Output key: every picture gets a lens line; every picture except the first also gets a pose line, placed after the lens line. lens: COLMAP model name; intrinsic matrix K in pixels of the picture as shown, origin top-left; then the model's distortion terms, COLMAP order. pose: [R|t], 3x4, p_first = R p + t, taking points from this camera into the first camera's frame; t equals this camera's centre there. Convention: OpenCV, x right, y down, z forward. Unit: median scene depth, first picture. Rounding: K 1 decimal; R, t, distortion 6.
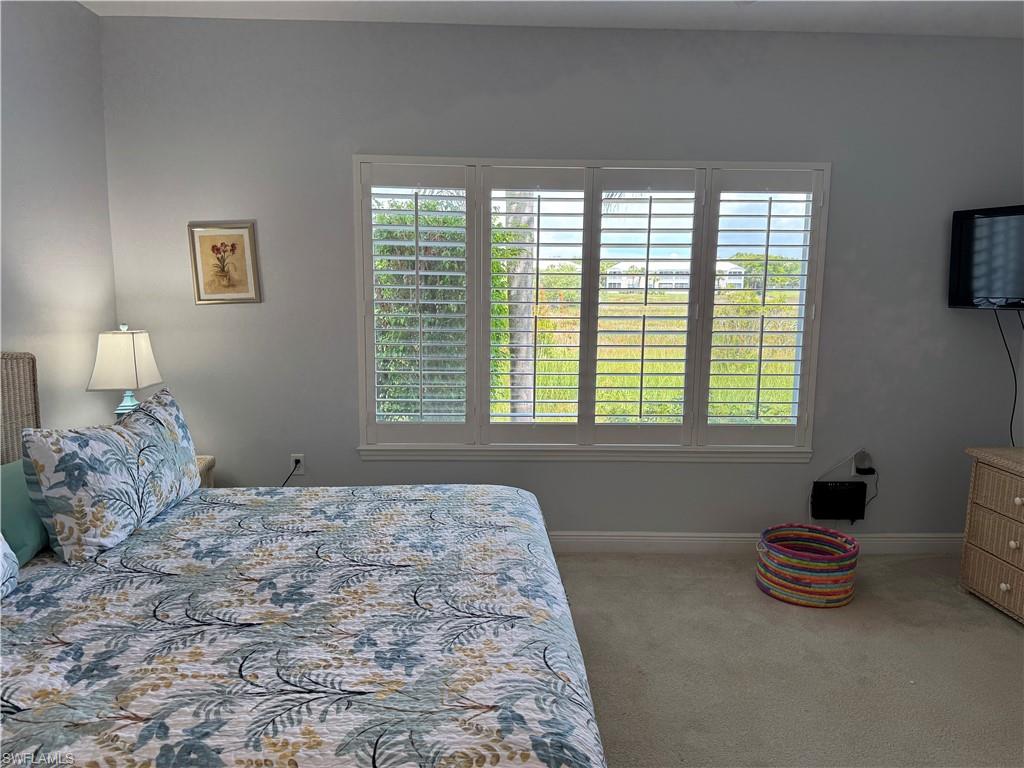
lens RADIAL K [[715.7, 0, 515.5], [0, 715.7, 383.4], [0, 0, 1]] dist [0.066788, -0.066427]
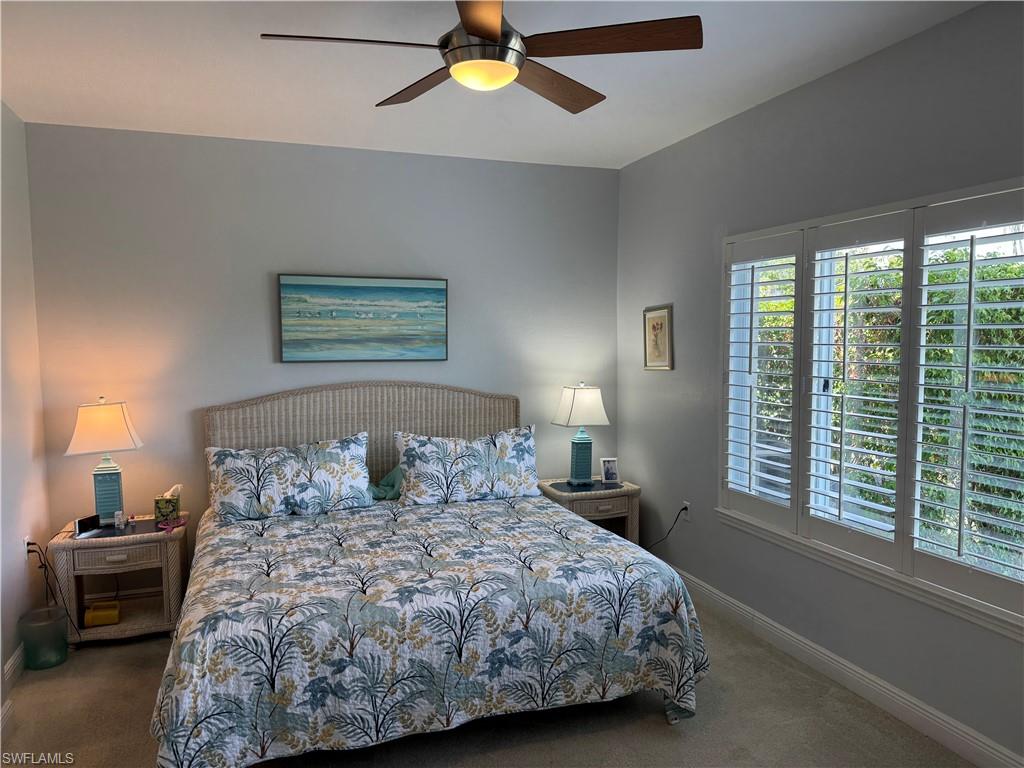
lens RADIAL K [[715.7, 0, 513.7], [0, 715.7, 383.5], [0, 0, 1]] dist [0.066788, -0.066427]
pose [[0.313908, 0.054271, -0.947901, 1.178076], [-0.119250, 0.992713, 0.017346, -0.128698], [0.941935, 0.107592, 0.318092, 0.615652]]
